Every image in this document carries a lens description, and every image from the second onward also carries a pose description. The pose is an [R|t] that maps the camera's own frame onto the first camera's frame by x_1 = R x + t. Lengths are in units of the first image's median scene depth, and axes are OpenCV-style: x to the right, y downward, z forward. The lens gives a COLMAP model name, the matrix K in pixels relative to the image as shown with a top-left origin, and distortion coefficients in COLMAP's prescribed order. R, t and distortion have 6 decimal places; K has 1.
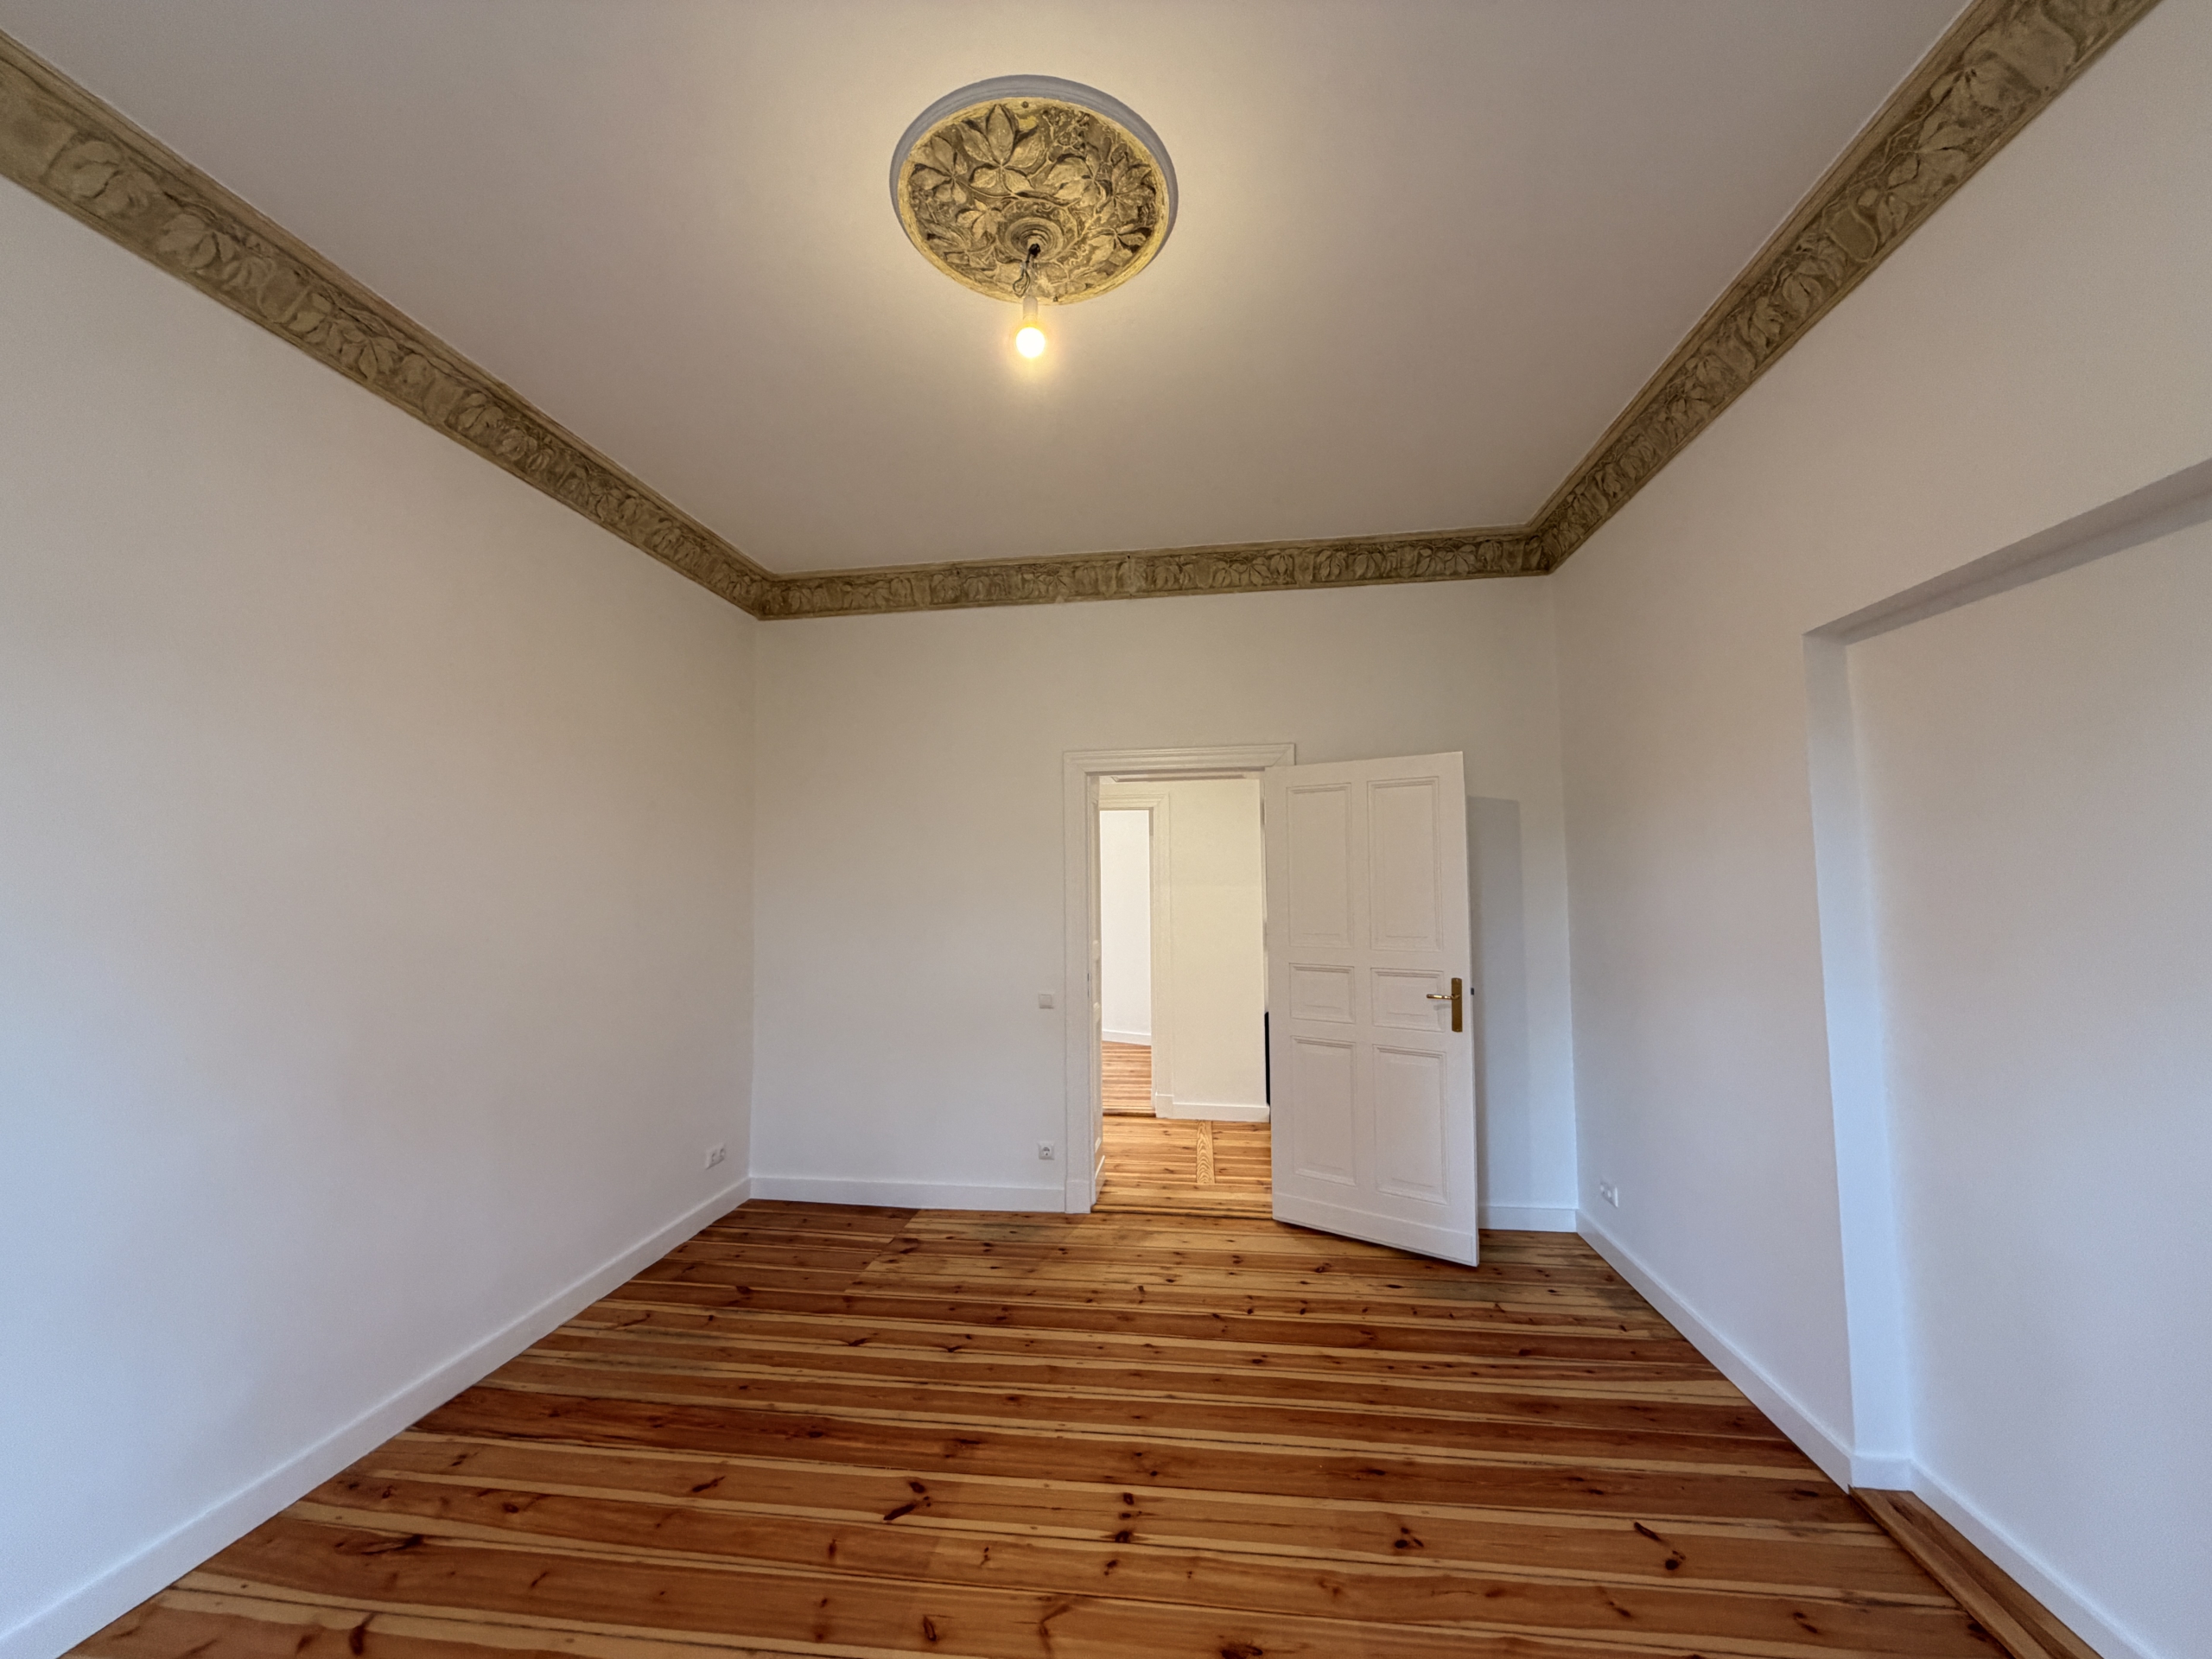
lens RADIAL K [[882.7, 0, 1098.3], [0, 882.7, 834.4], [0, 0, 1]] dist [-0.001279, 0.000184]
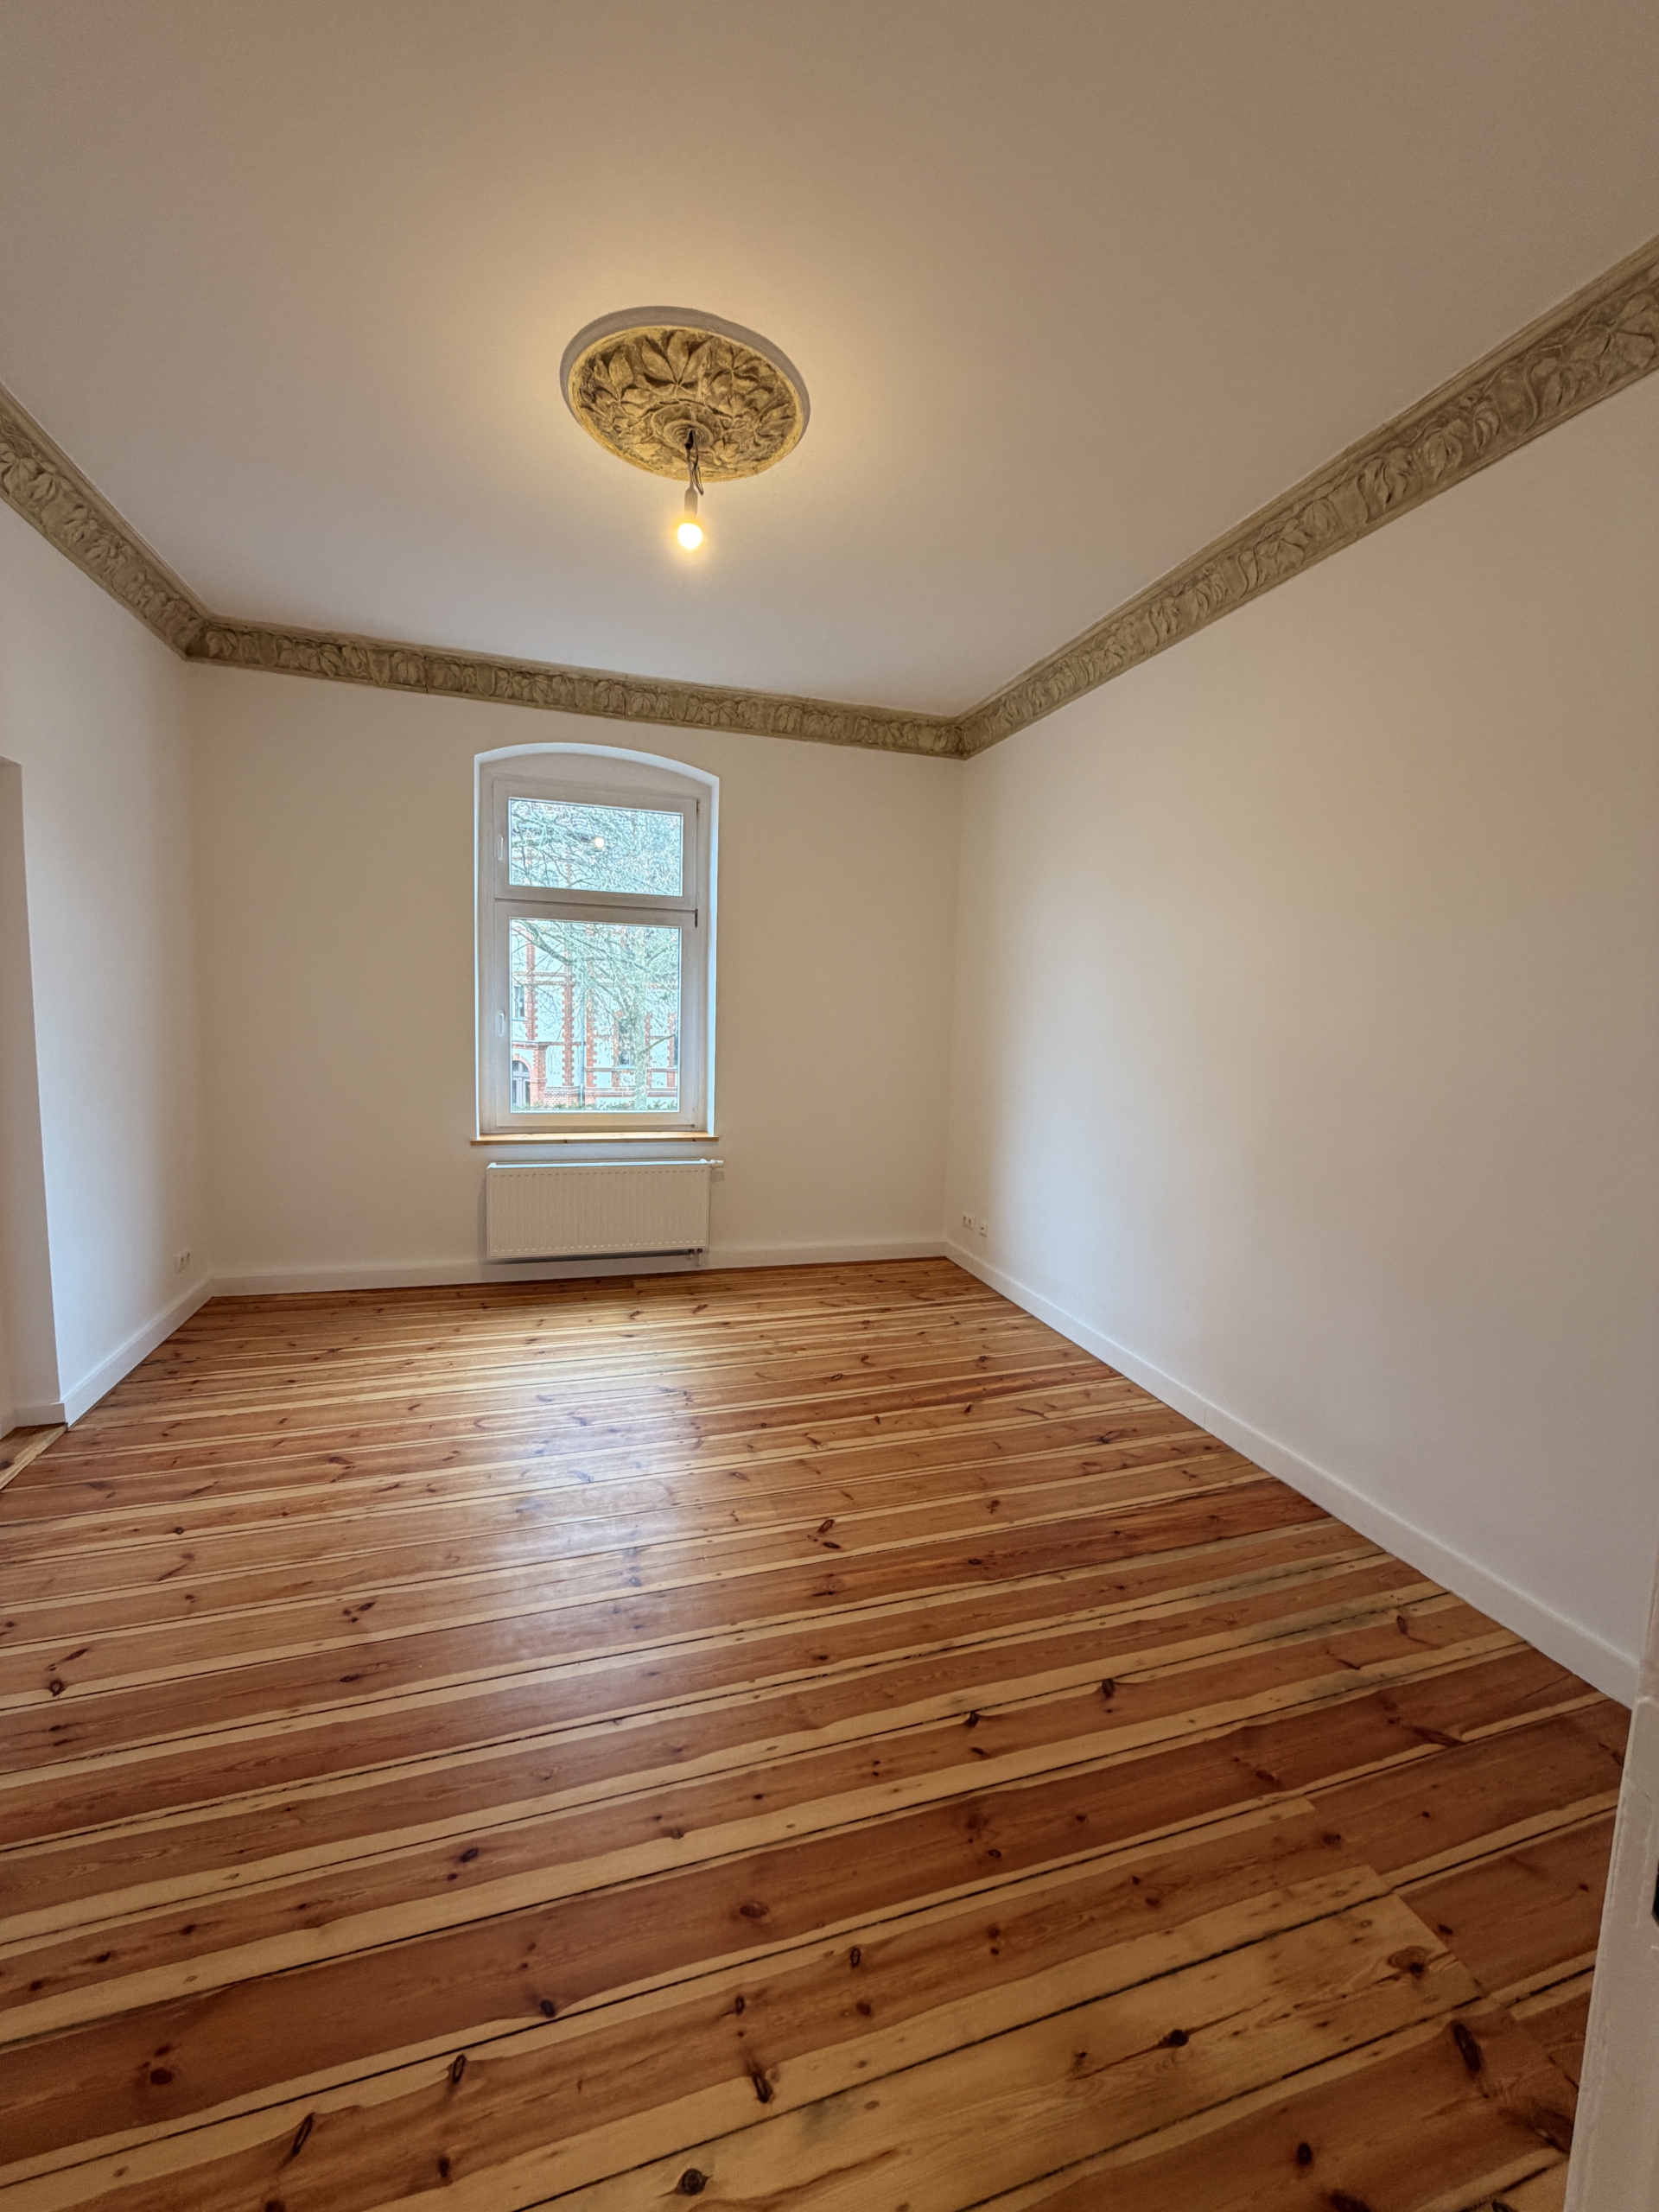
lens RADIAL K [[882.7, 0, 826.6], [0, 882.7, 1095.4], [0, 0, 1]] dist [-0.001279, 0.000184]
pose [[-0.905846, 0.023296, -0.422967, 0.210694], [0.003241, 0.998839, 0.048072, 0.107540], [0.423596, 0.042175, -0.904869, 1.650200]]
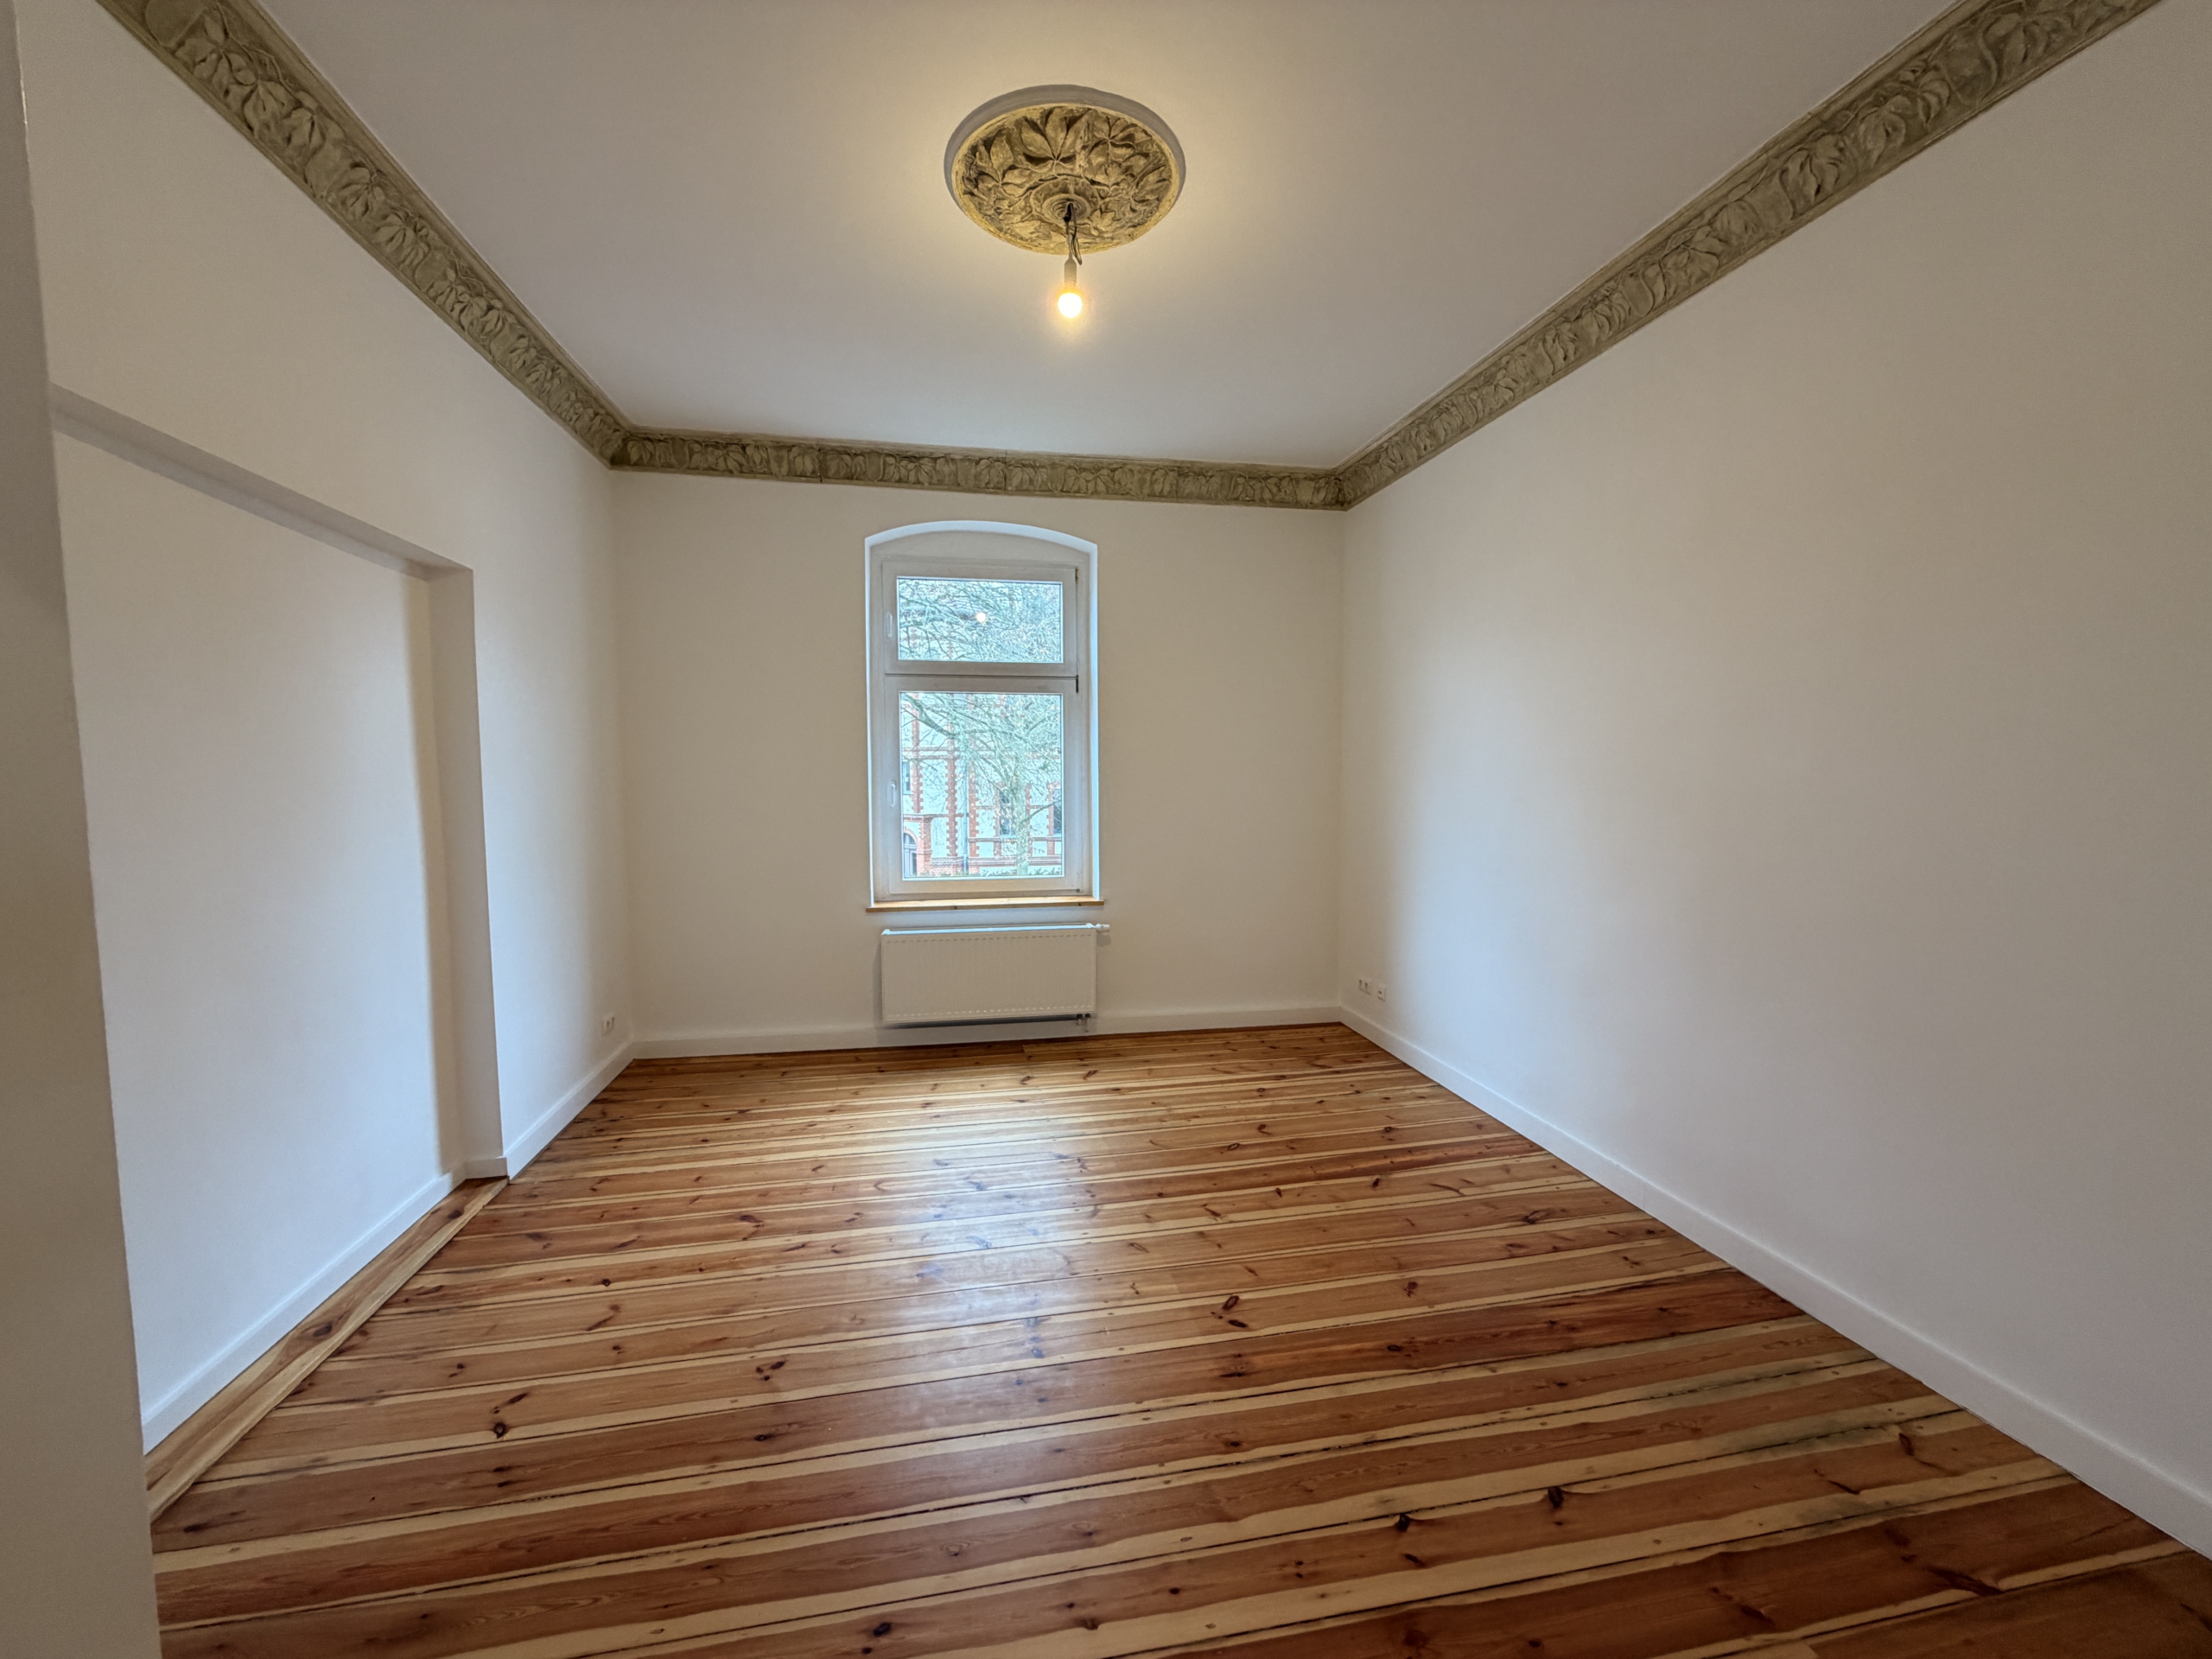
lens RADIAL K [[882.7, 0, 1094.3], [0, 882.7, 829.7], [0, 0, 1]] dist [-0.001279, 0.000184]
pose [[-0.950744, 0.032147, -0.308306, 0.218835], [0.030888, 0.999483, 0.008964, 0.116901], [0.308435, -0.001001, -0.951245, 1.631285]]
